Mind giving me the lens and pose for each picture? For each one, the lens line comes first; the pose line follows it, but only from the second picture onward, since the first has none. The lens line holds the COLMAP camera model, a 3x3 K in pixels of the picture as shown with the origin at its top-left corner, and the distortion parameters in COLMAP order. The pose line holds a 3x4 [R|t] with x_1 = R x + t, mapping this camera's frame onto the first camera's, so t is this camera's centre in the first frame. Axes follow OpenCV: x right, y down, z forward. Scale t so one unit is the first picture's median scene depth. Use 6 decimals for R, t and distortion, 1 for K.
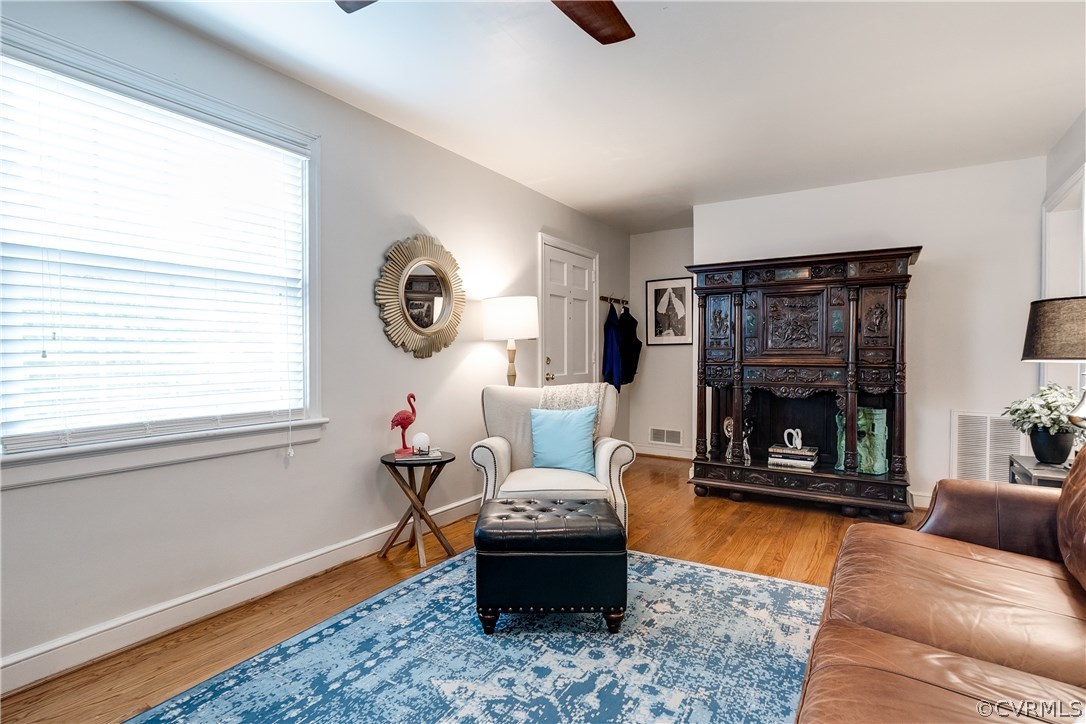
lens RADIAL K [[558.7, 0, 543.4], [0, 558.7, 363.3], [0, 0, 1]] dist [0.000536, 0.000109]
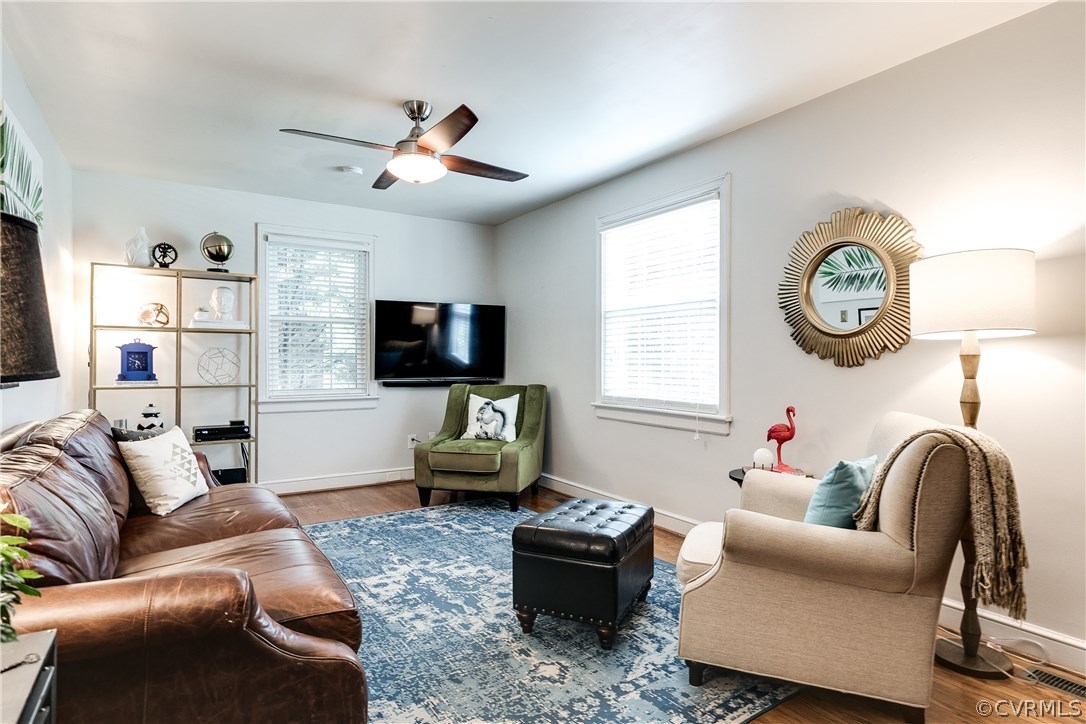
lens RADIAL K [[593.7, 0, 538.1], [0, 593.7, 360.7], [0, 0, 1]] dist [-0.003848, -0.004764]
pose [[-0.448585, -0.002566, -0.893737, 1.055260], [-0.024315, 0.999661, 0.009334, -0.022396], [0.893410, 0.025918, -0.448495, 1.451015]]
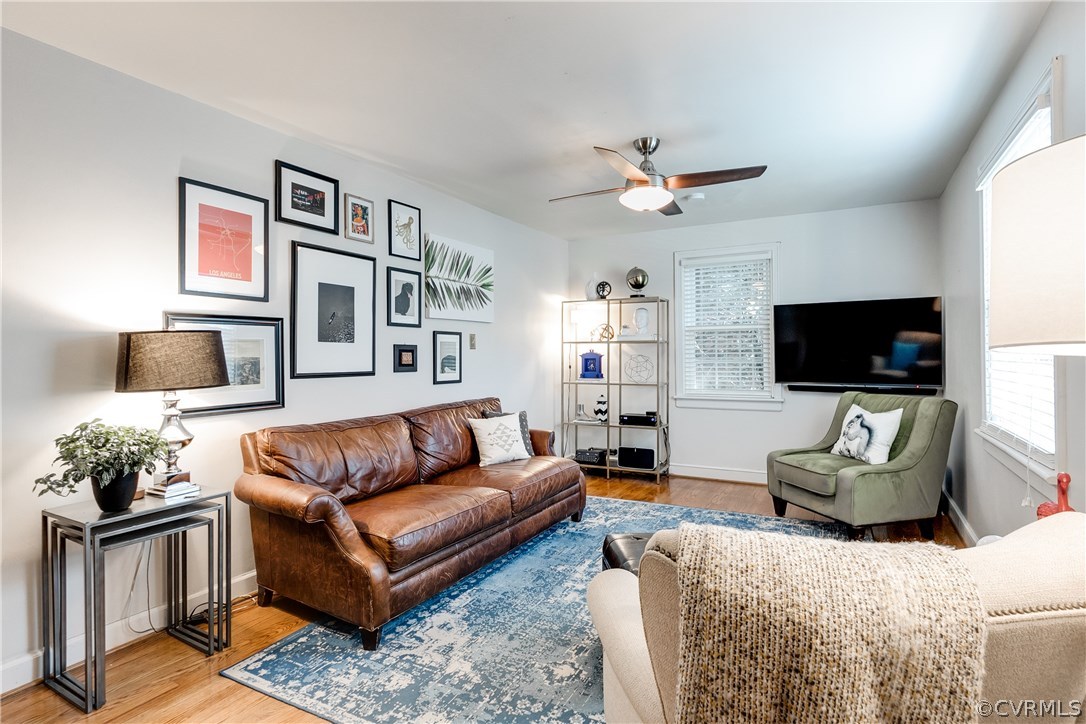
lens RADIAL K [[541.7, 0, 547.2], [0, 541.7, 355.4], [0, 0, 1]] dist [-0.006519, 0.001069]
pose [[-0.998567, 0.005664, -0.053210, 0.298077], [0.004322, 0.999670, 0.025307, -0.079954], [0.053336, 0.025040, -0.998263, 1.946537]]
